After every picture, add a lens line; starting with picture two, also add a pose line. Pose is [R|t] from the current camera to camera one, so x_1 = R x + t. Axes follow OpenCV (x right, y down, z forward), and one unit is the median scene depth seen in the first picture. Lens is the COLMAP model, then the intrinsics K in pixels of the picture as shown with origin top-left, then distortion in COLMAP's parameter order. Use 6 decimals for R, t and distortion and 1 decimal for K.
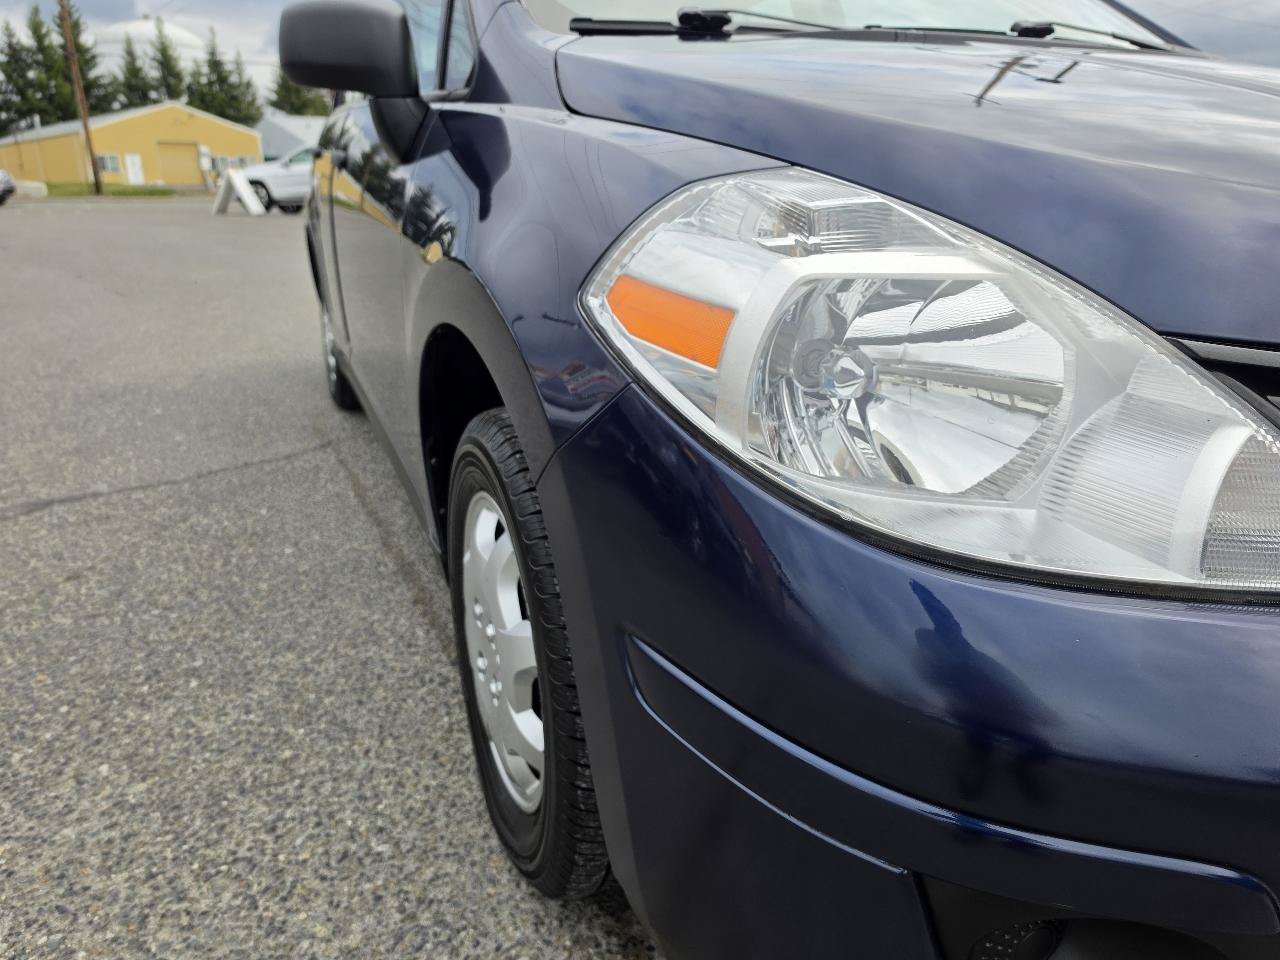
lens RADIAL K [[887.8, 0, 666.6], [0, 887.8, 473.1], [0, 0, 1]] dist [0.043356, -0.047905]
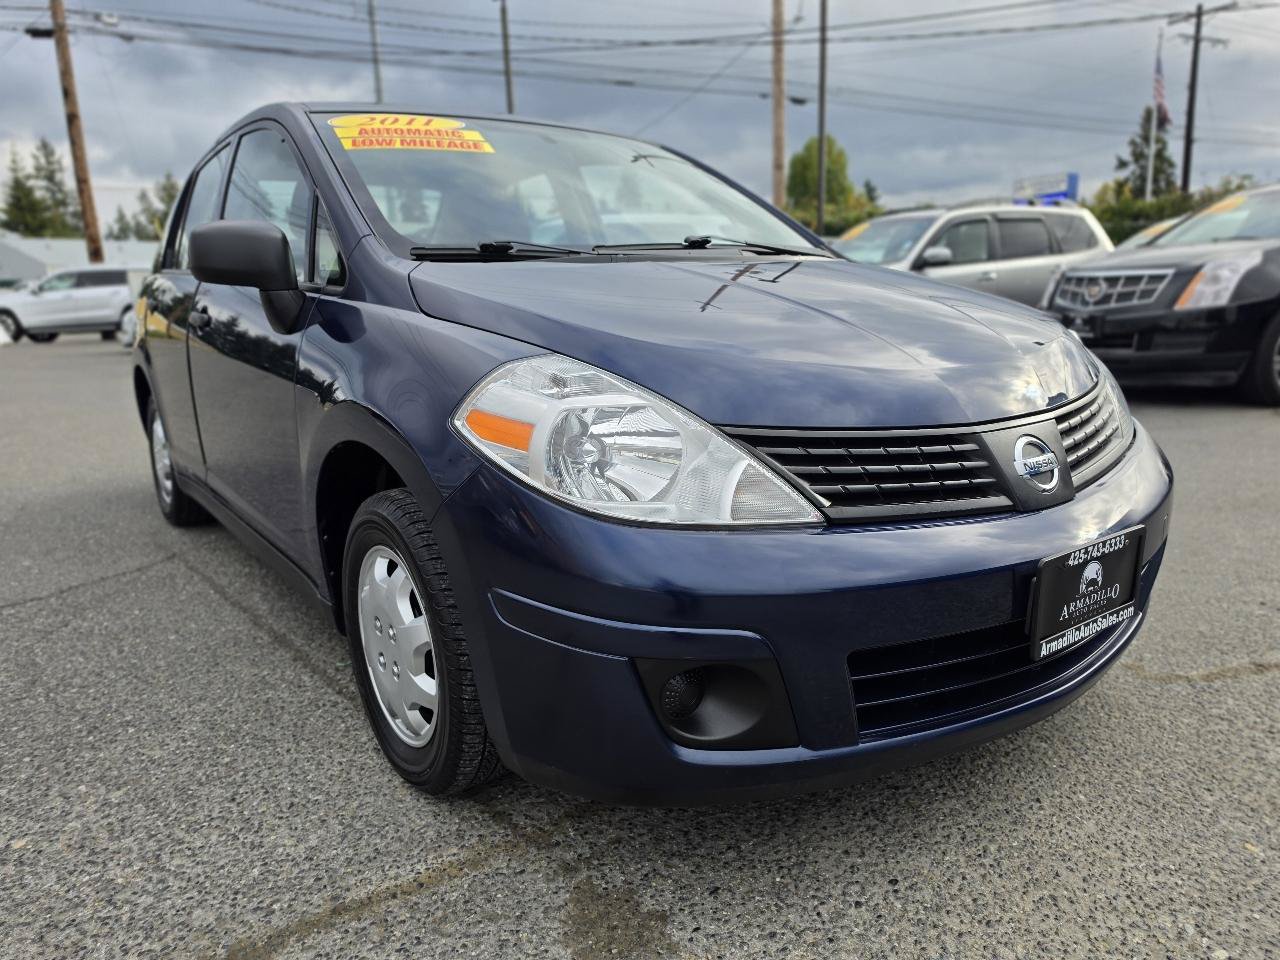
lens RADIAL K [[887.8, 0, 647.7], [0, 887.8, 485.2], [0, 0, 1]] dist [0.043356, -0.047905]
pose [[0.975667, -0.074031, 0.206383, -0.053736], [0.094280, 0.991464, -0.090063, 0.092319], [-0.197954, 0.107329, 0.974318, -0.573723]]
